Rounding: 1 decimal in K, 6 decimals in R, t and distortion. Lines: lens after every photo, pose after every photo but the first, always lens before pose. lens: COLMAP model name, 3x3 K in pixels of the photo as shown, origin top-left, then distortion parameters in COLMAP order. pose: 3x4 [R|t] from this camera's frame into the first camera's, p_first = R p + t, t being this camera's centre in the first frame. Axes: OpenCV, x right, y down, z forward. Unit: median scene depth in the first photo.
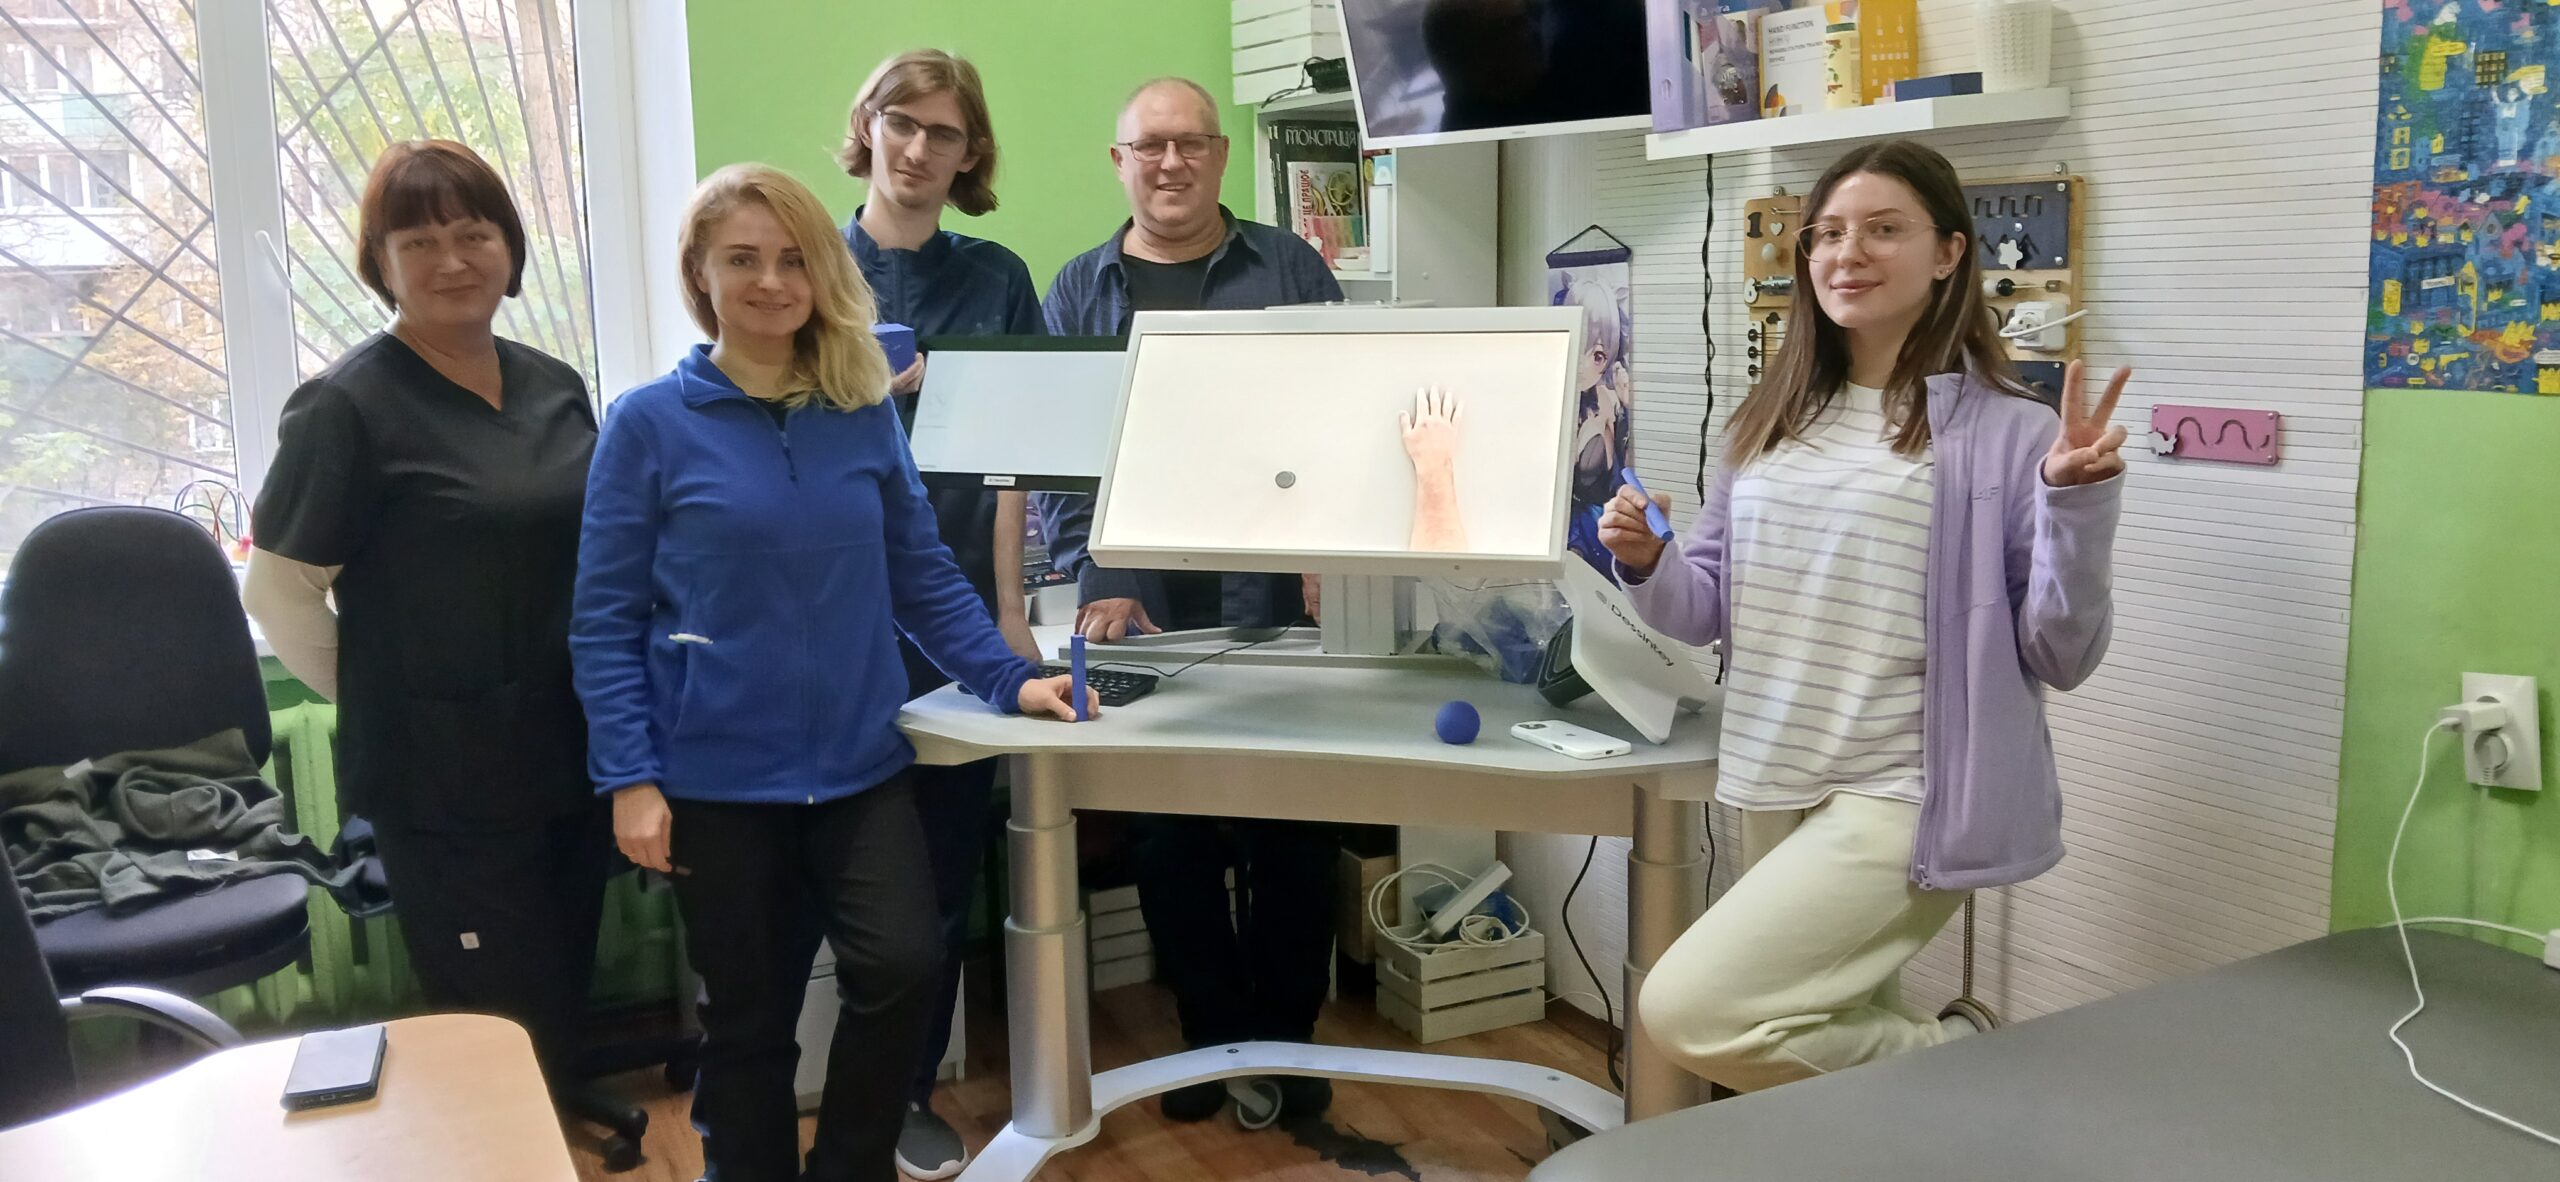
lens RADIAL K [[1934.1, 0, 1280.0], [0, 1934.1, 591.0], [0, 0, 1]] dist [0.007792, 0.001448]
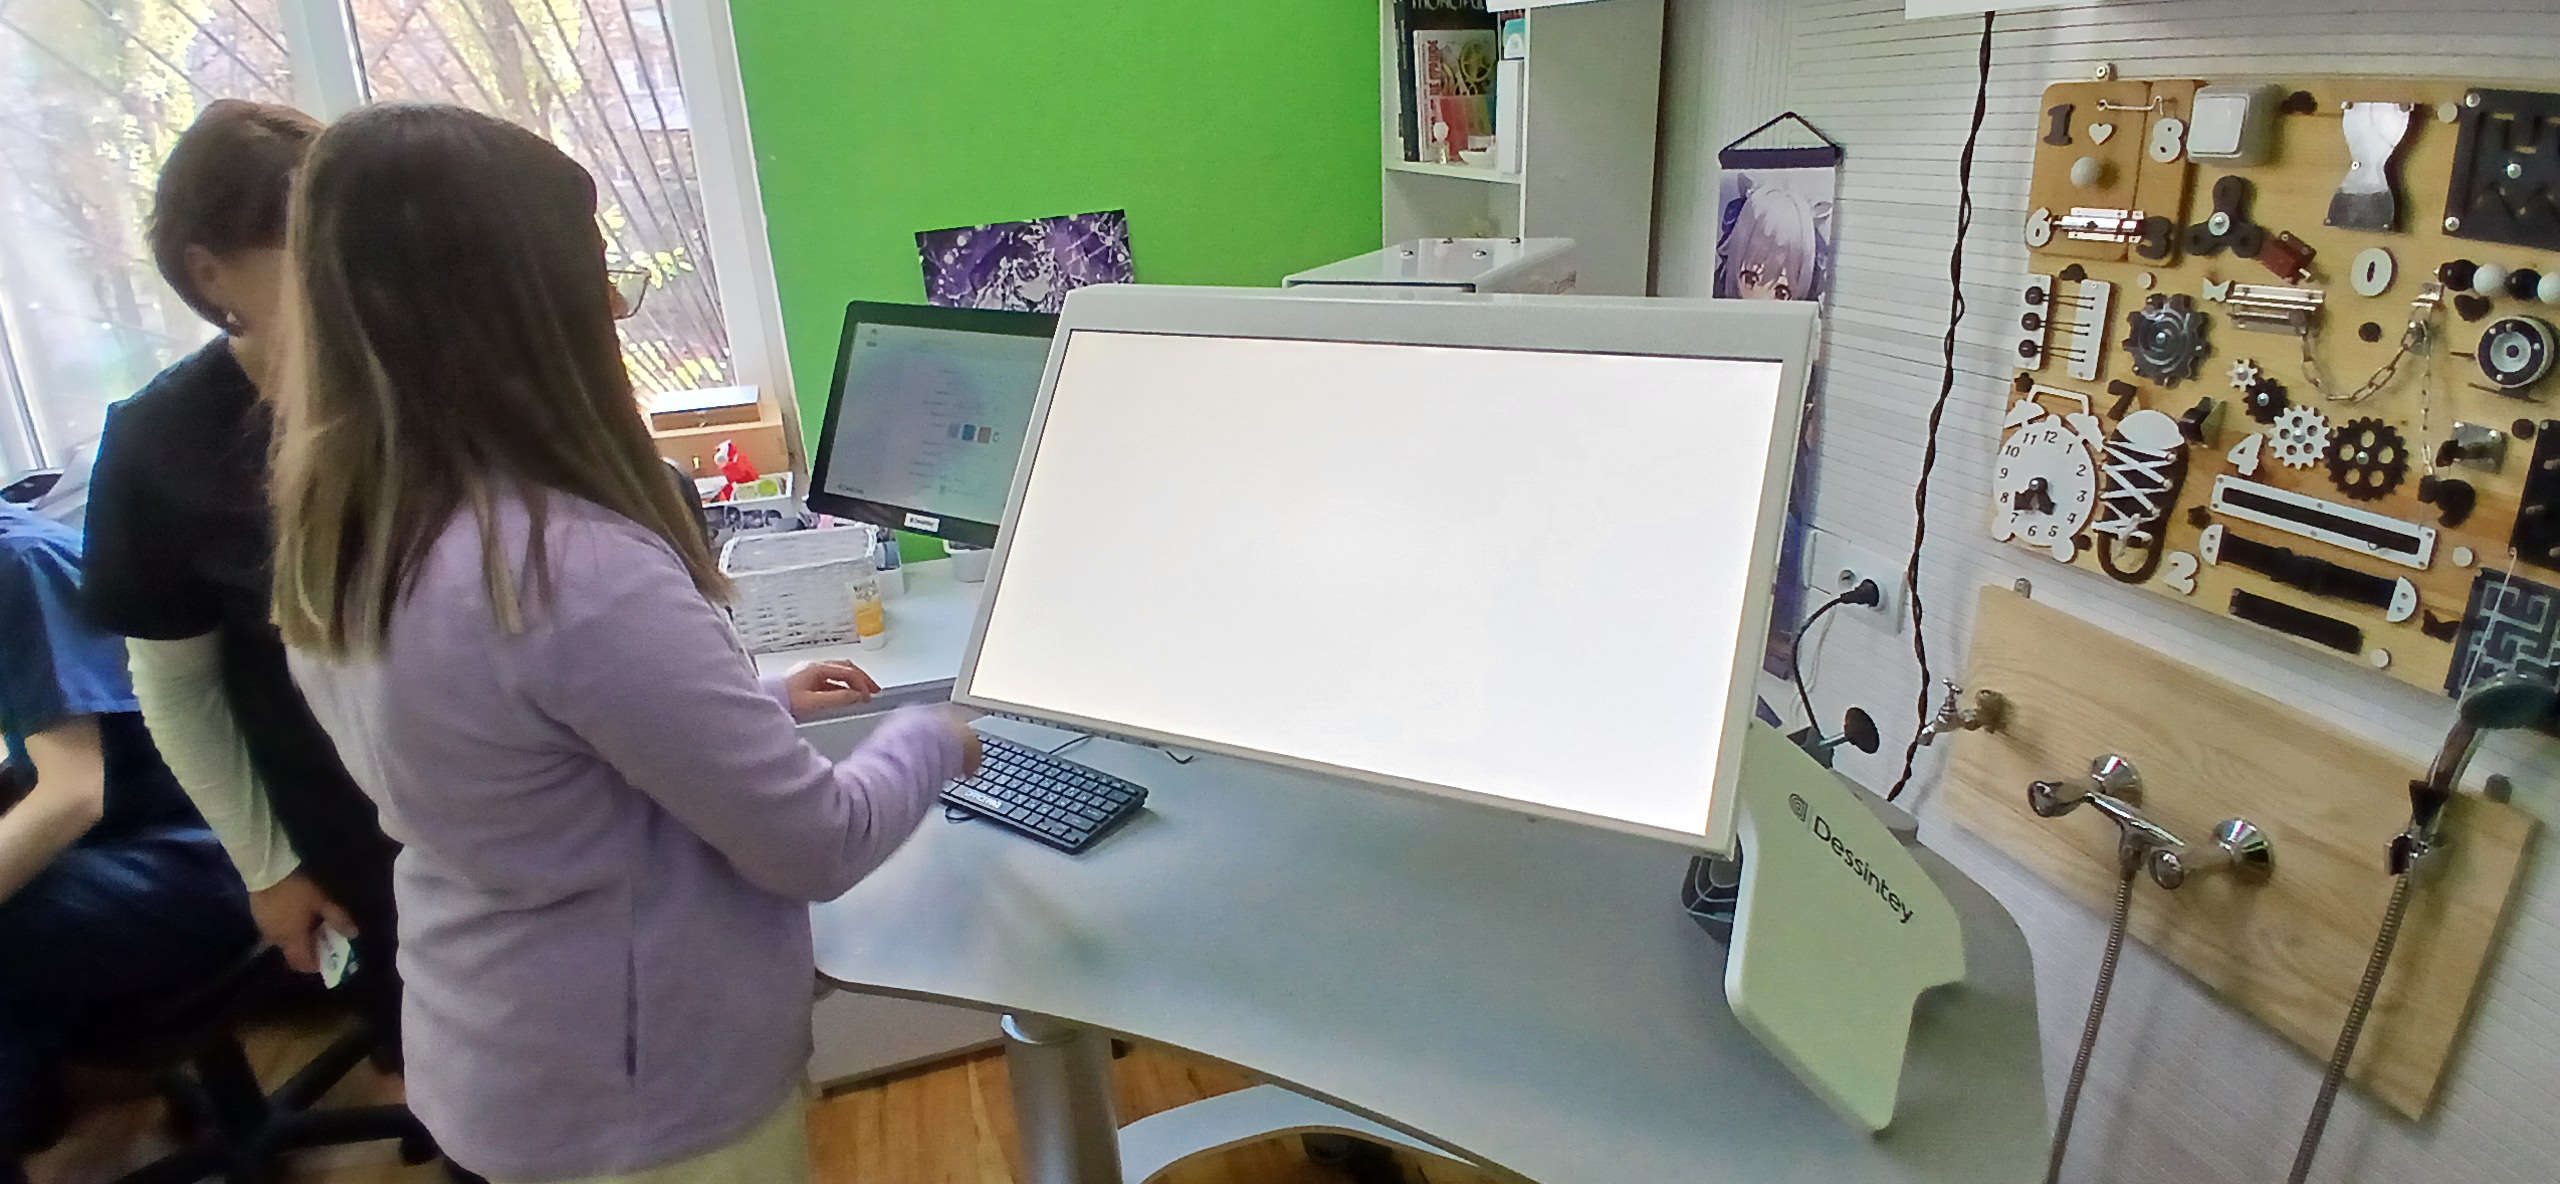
lens RADIAL K [[1200.1, 0, 1323.6], [0, 1200.1, 598.3], [0, 0, 1]] dist [-0.001395, -0.059498]
pose [[0.989341, 0.036958, -0.140849, 0.057593], [-0.004611, 0.974721, 0.223376, -0.111081], [0.145544, -0.220345, 0.964502, 0.502358]]
